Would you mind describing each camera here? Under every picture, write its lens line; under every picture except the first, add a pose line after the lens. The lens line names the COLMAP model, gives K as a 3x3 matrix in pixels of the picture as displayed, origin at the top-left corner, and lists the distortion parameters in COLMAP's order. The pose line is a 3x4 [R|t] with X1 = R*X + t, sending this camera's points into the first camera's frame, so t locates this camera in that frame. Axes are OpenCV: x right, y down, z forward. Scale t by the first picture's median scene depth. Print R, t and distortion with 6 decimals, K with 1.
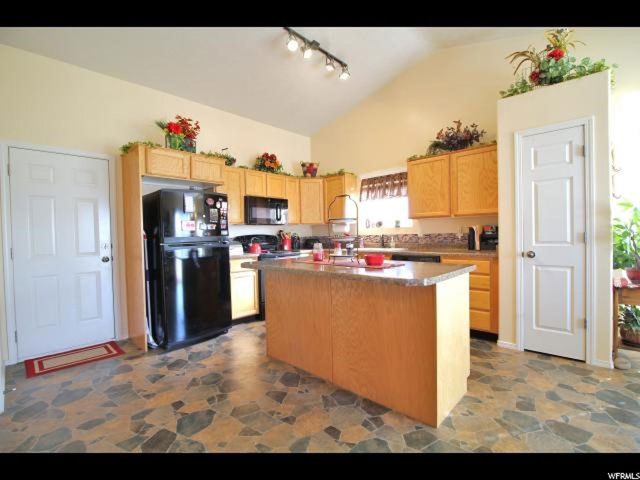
lens RADIAL K [[295.1, 0, 320.0], [0, 295.1, 240.0], [0, 0, 1]] dist [-0.022622, -0.000567]
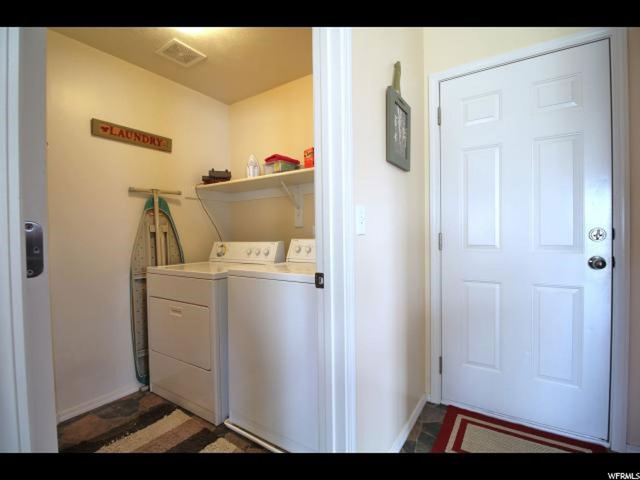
lens RADIAL K [[295.1, 0, 320.0], [0, 295.1, 240.0], [0, 0, 1]] dist [-0.022622, -0.000567]
pose [[0.167935, 0.037217, -0.985095, -0.399899], [-0.009815, 0.999301, 0.036081, 0.020897], [0.985749, 0.003610, 0.168183, 0.544538]]
